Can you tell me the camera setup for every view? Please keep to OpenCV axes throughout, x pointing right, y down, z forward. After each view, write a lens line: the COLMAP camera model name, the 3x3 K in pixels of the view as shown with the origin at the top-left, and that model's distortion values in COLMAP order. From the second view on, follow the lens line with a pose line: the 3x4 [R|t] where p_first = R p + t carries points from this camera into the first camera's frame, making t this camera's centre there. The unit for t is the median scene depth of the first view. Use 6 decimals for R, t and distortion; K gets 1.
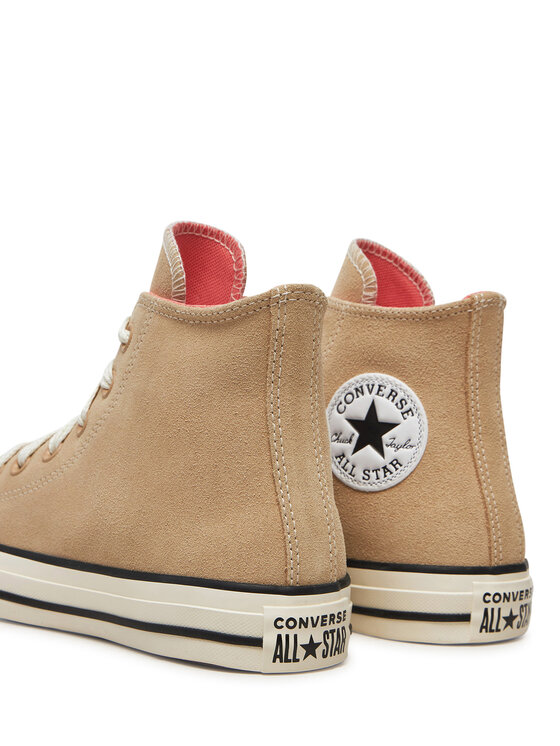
lens RADIAL K [[1570.1, 0, 278.3], [0, 1570.1, 374.8], [0, 0, 1]] dist [-0.165004, 0.000000]
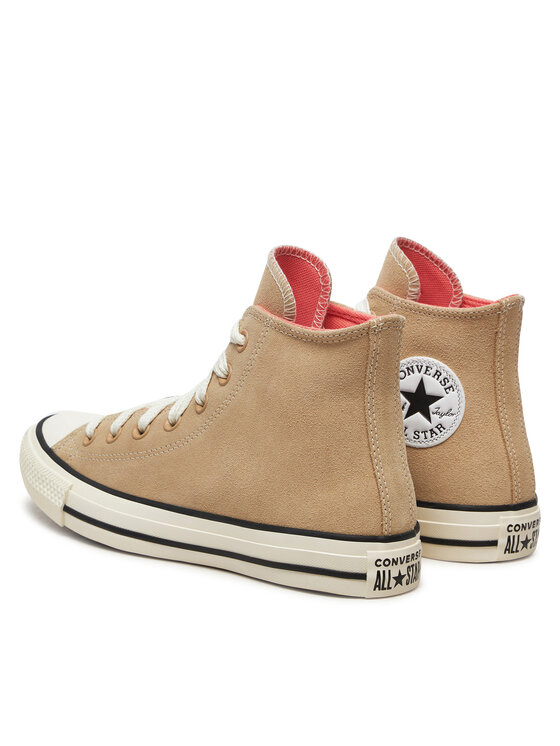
lens RADIAL K [[2196.2, 0, 280.6], [0, 2196.2, 372.3], [0, 0, 1]] dist [-0.160077, 0.000000]
pose [[0.991288, -0.022385, 0.129793, -0.296753], [0.001861, 0.987733, 0.156138, -0.277747], [-0.131696, -0.154537, 0.979170, -0.773748]]
